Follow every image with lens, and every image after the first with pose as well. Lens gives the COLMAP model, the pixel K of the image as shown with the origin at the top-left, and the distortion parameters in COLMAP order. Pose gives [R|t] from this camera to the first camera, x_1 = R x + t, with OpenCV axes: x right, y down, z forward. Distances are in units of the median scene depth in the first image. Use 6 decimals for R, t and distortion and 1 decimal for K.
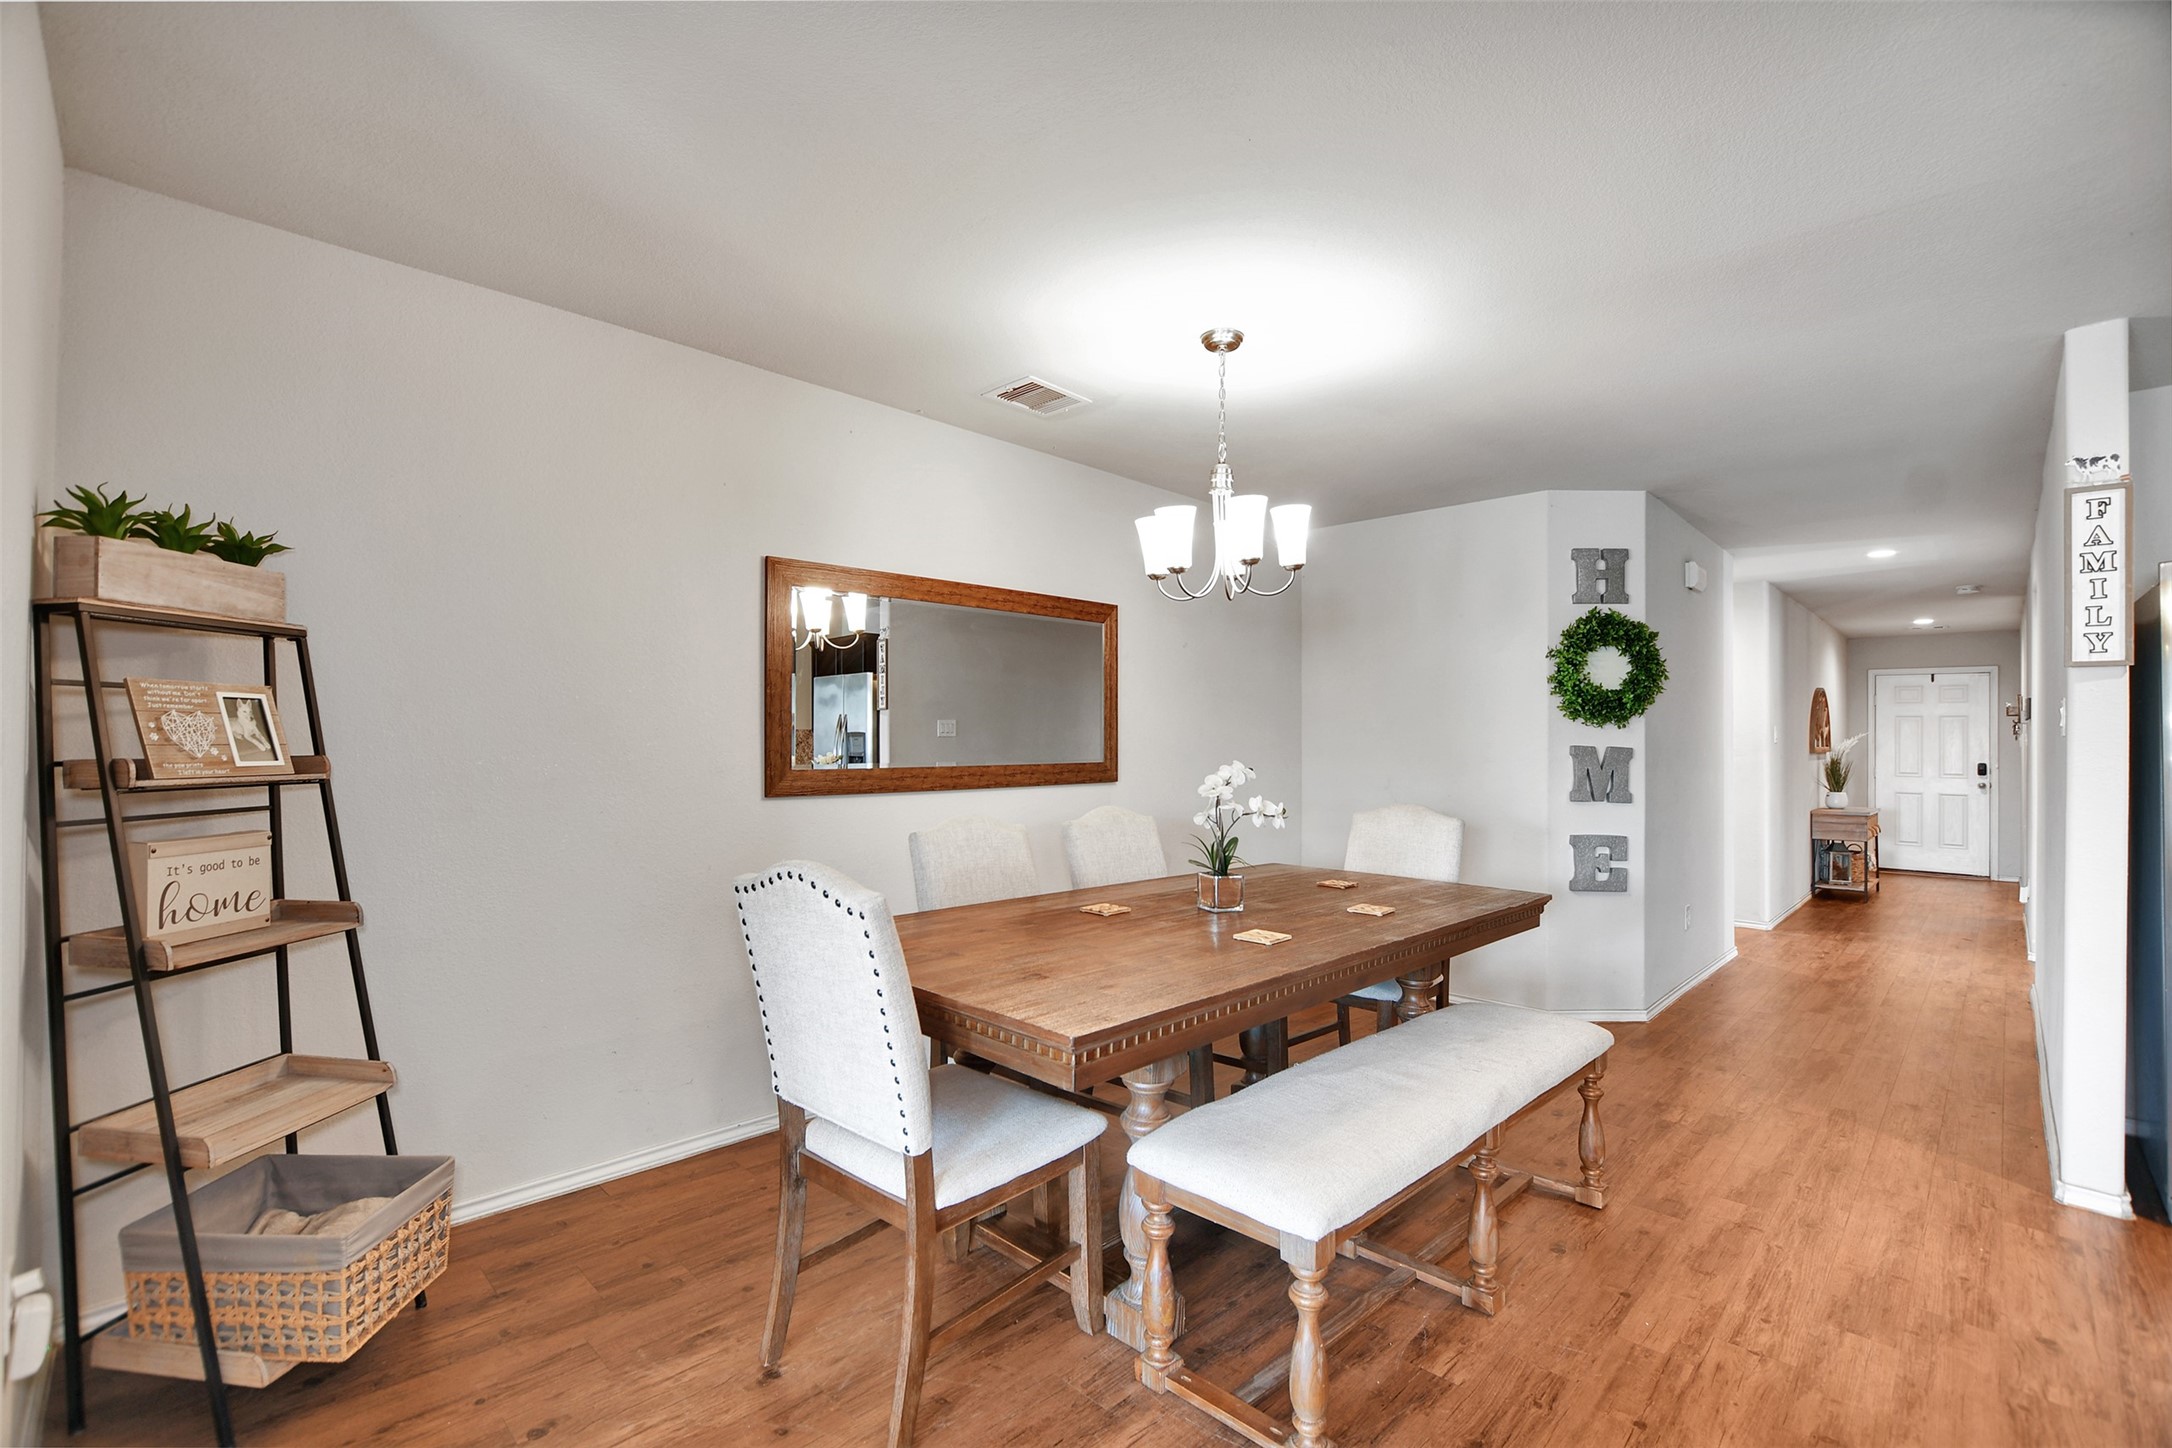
lens RADIAL K [[966.4, 0, 1110.8], [0, 966.4, 730.5], [0, 0, 1]] dist [-0.016454, 0.000963]
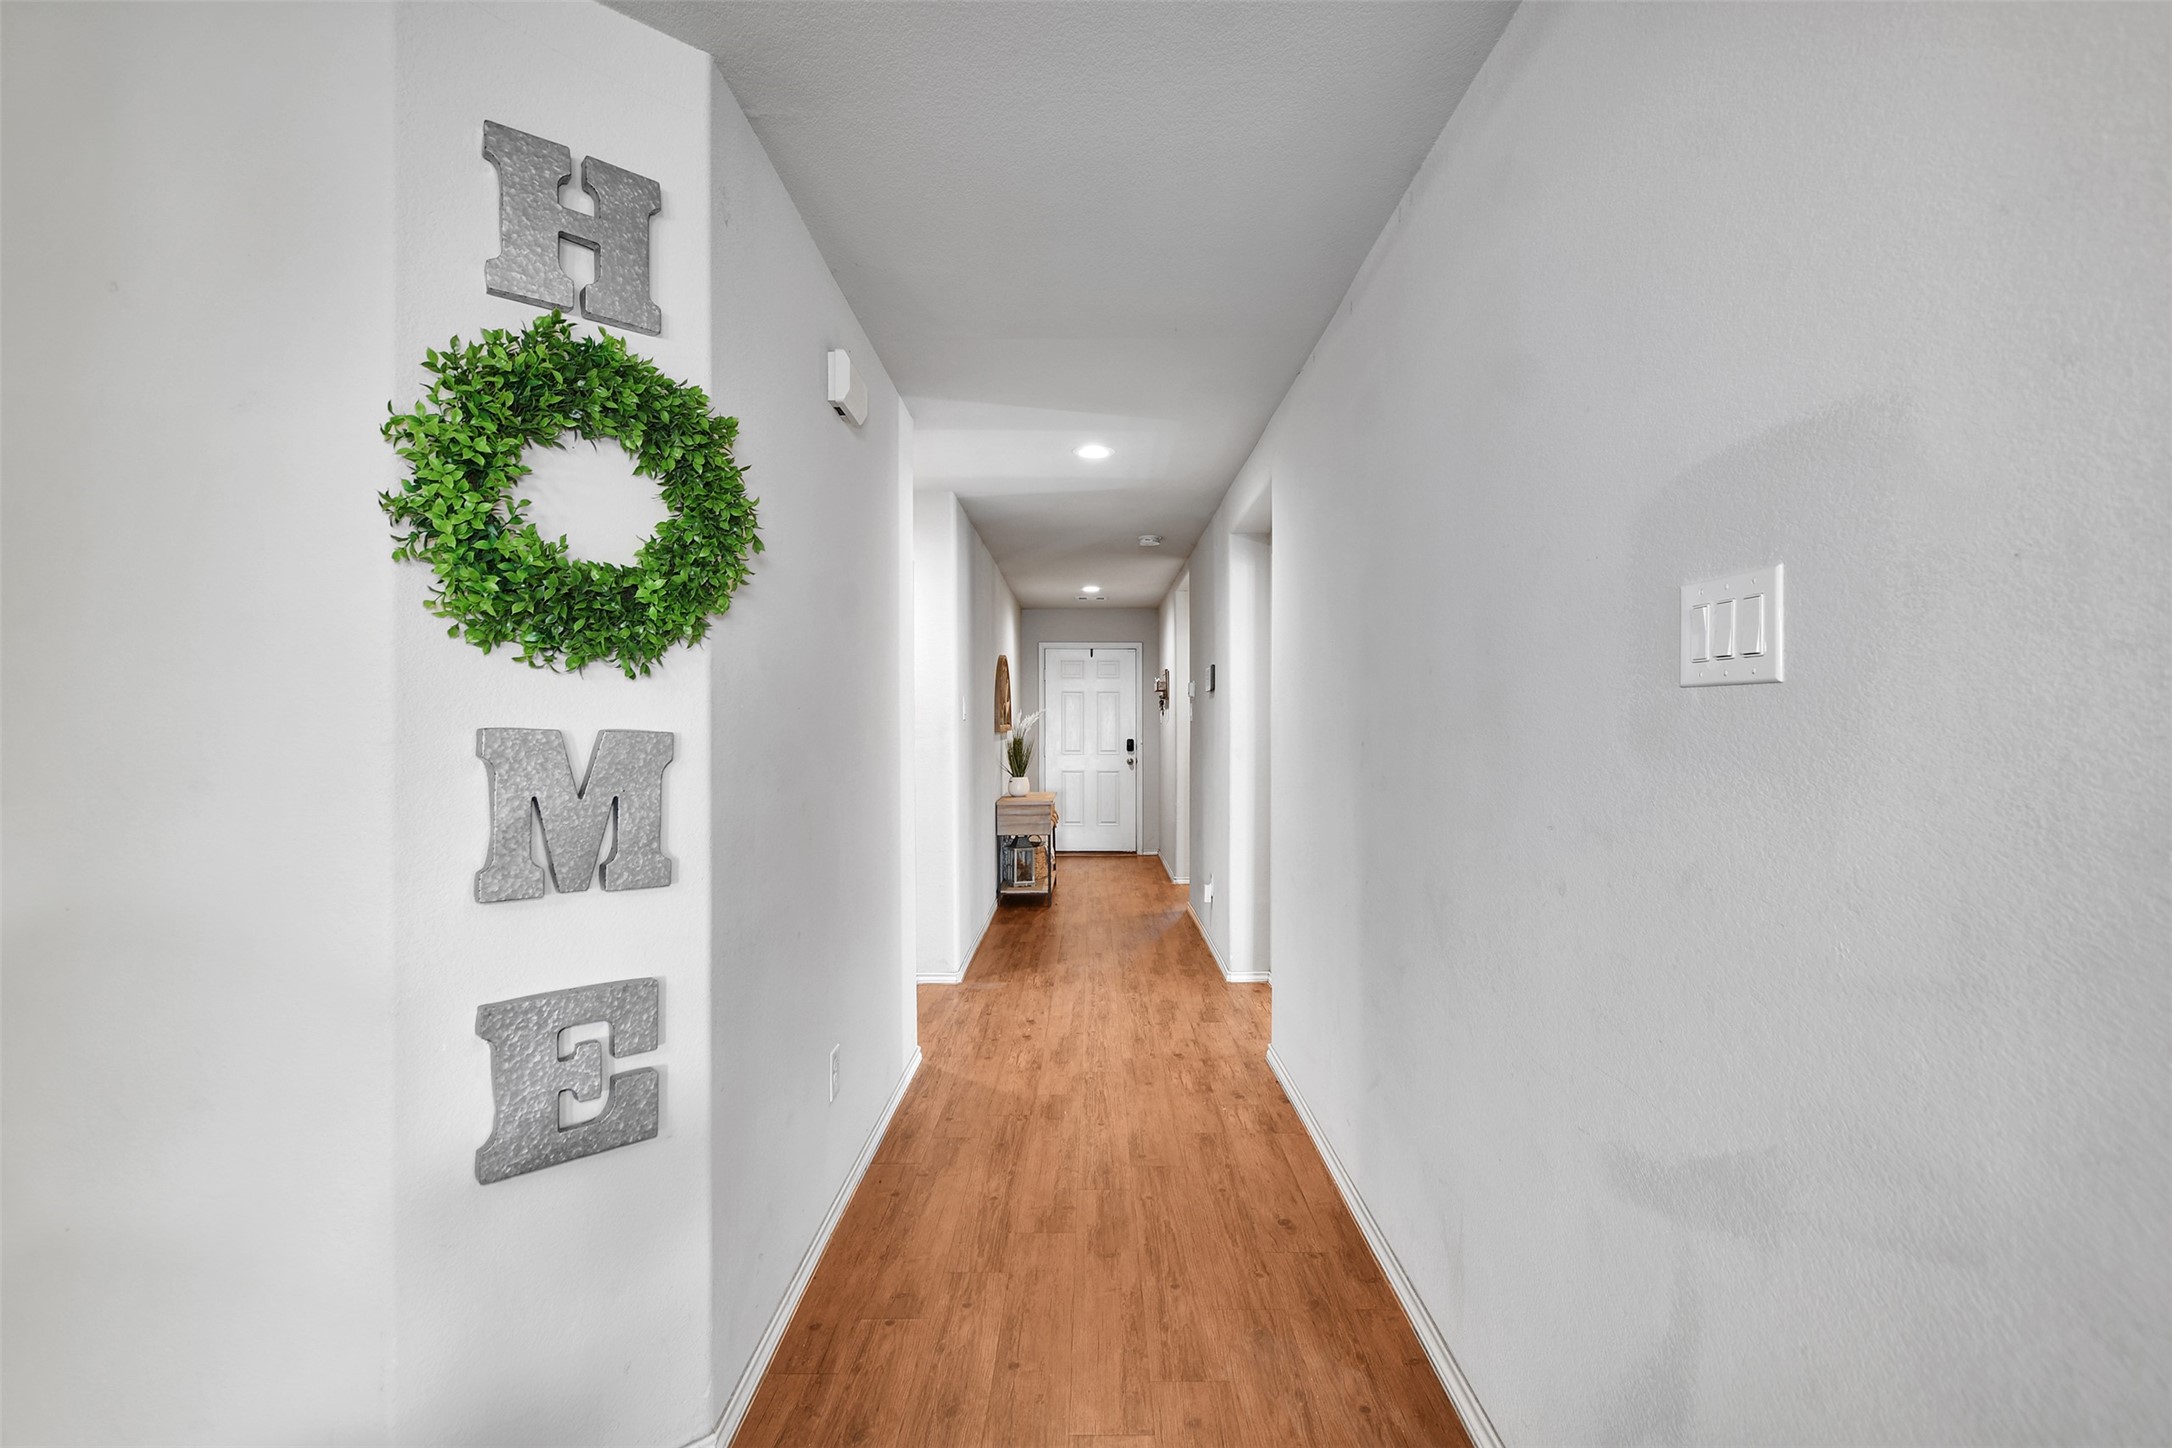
lens RADIAL K [[966.4, 0, 1077.9], [0, 966.4, 730.6], [0, 0, 1]] dist [-0.016454, 0.000963]
pose [[0.737204, -0.014563, 0.675513, 0.409923], [0.001077, 0.999792, 0.020378, 0.010286], [-0.675669, -0.014295, 0.737067, 0.628888]]
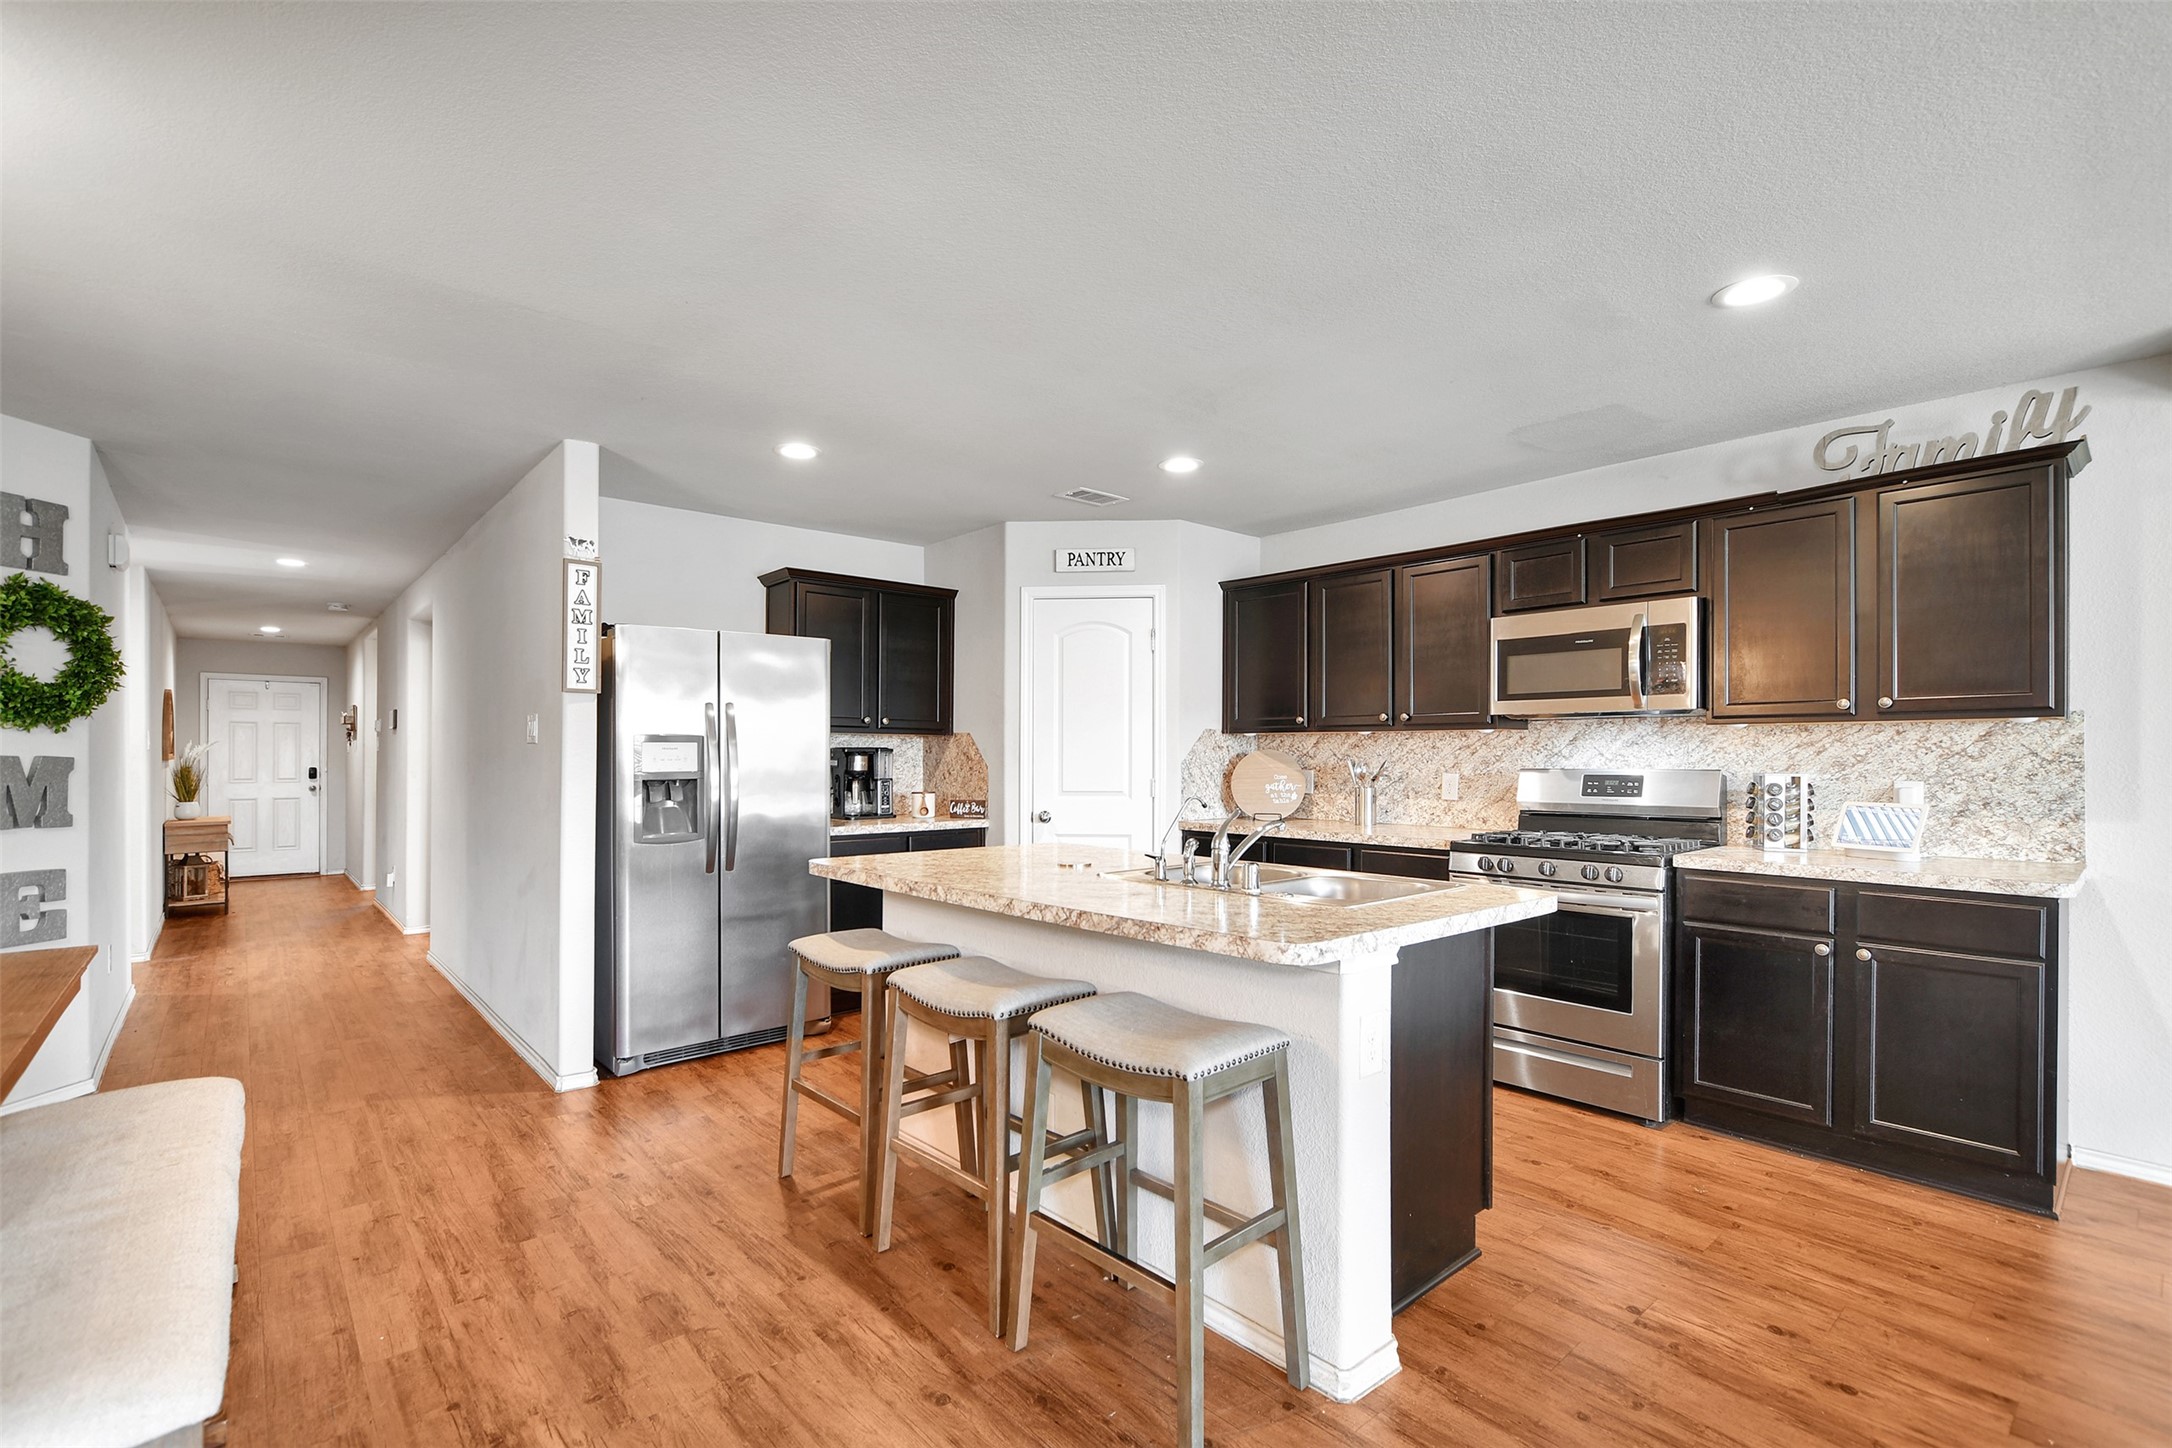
lens RADIAL K [[966.4, 0, 1077.5], [0, 966.4, 744.0], [0, 0, 1]] dist [-0.016454, 0.000963]
pose [[0.093562, -0.000587, 0.995613, -0.167211], [-0.007823, 0.999969, 0.001325, -0.000271], [-0.995583, -0.007912, 0.093554, 0.093205]]
